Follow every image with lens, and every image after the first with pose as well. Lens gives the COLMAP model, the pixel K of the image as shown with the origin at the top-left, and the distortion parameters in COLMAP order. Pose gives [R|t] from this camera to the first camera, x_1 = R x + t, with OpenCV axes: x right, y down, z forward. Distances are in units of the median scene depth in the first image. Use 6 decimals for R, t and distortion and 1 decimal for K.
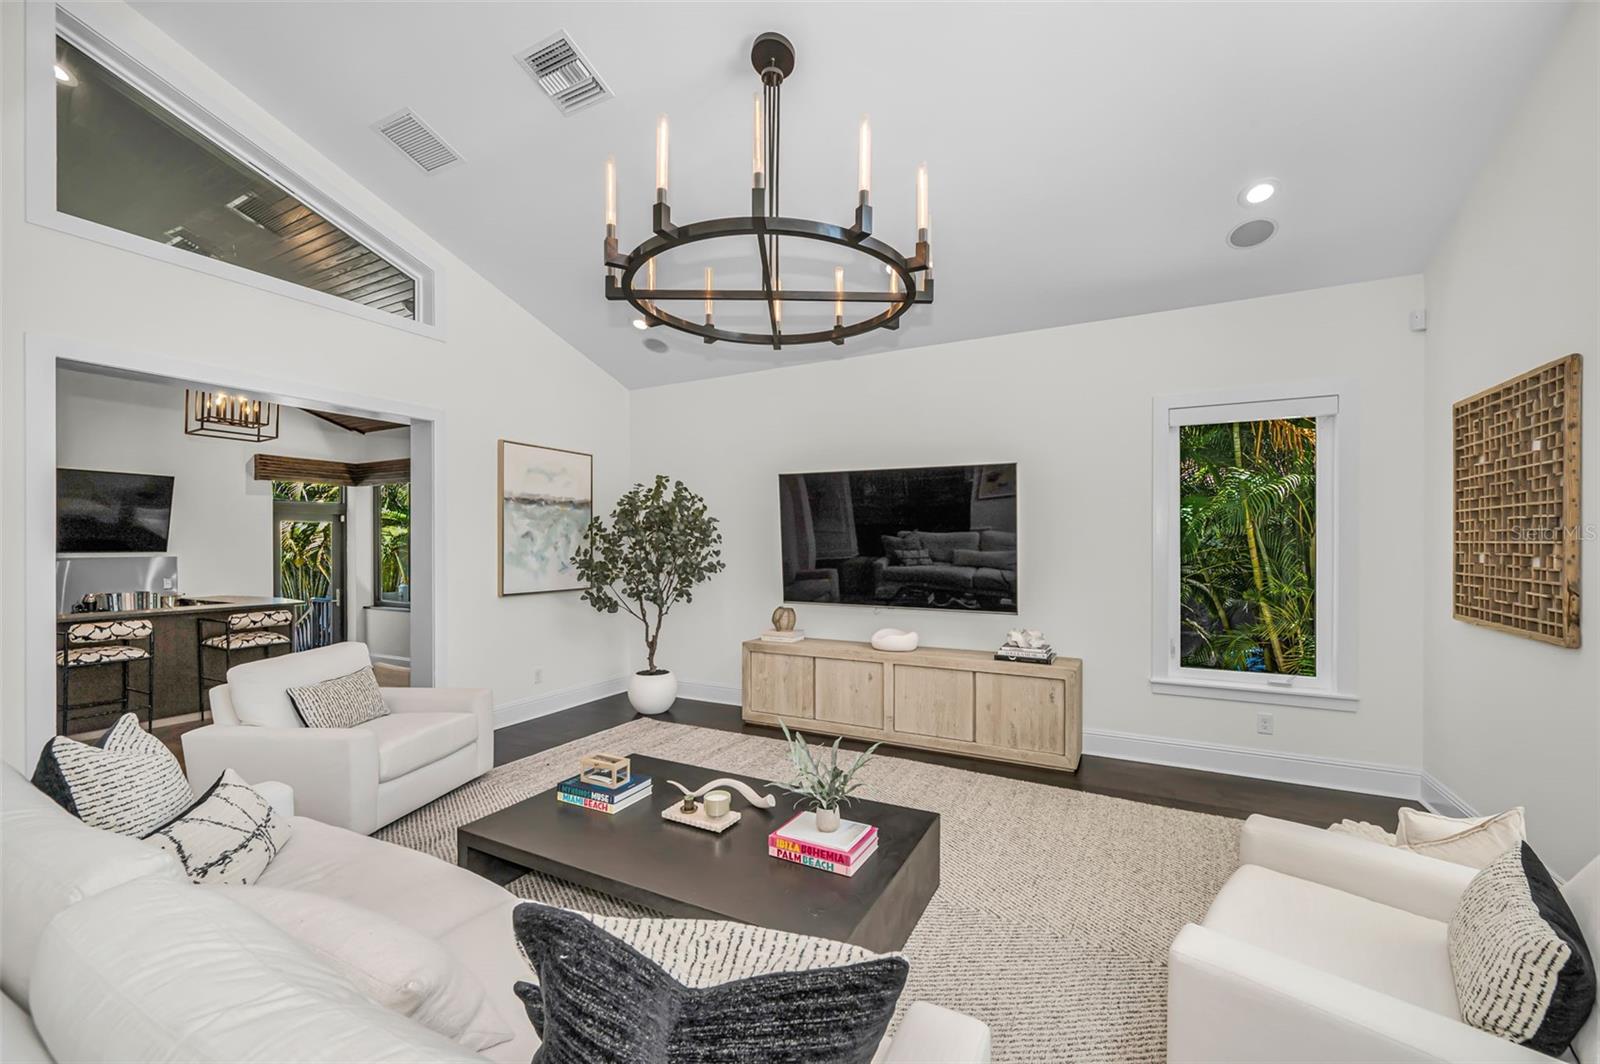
lens RADIAL K [[648.2, 0, 802.8], [0, 648.2, 543.3], [0, 0, 1]] dist [0.000724, 0.000023]
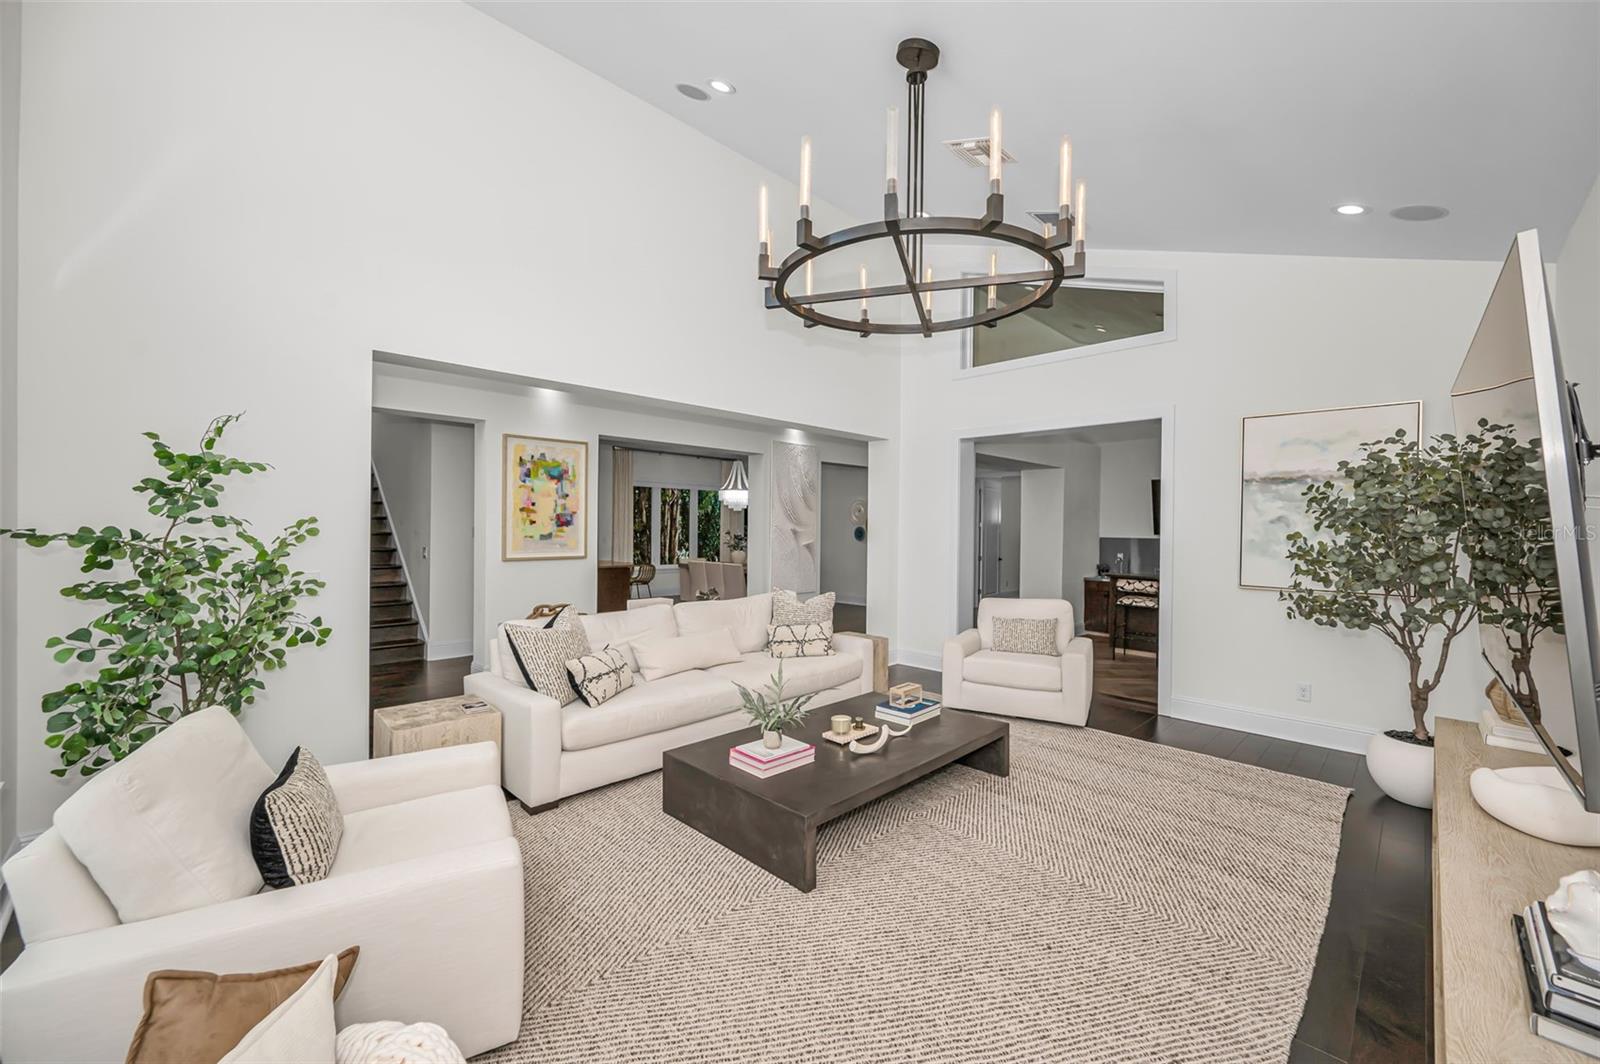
lens RADIAL K [[630.3, 0, 800.0], [0, 630.3, 532.0], [0, 0, 1]] dist [0.000922, 0.000043]
pose [[-0.298717, 0.007114, -0.954315, 0.585087], [-0.009264, 0.999903, 0.010353, -0.000160], [0.954297, 0.011933, -0.298622, 0.683878]]
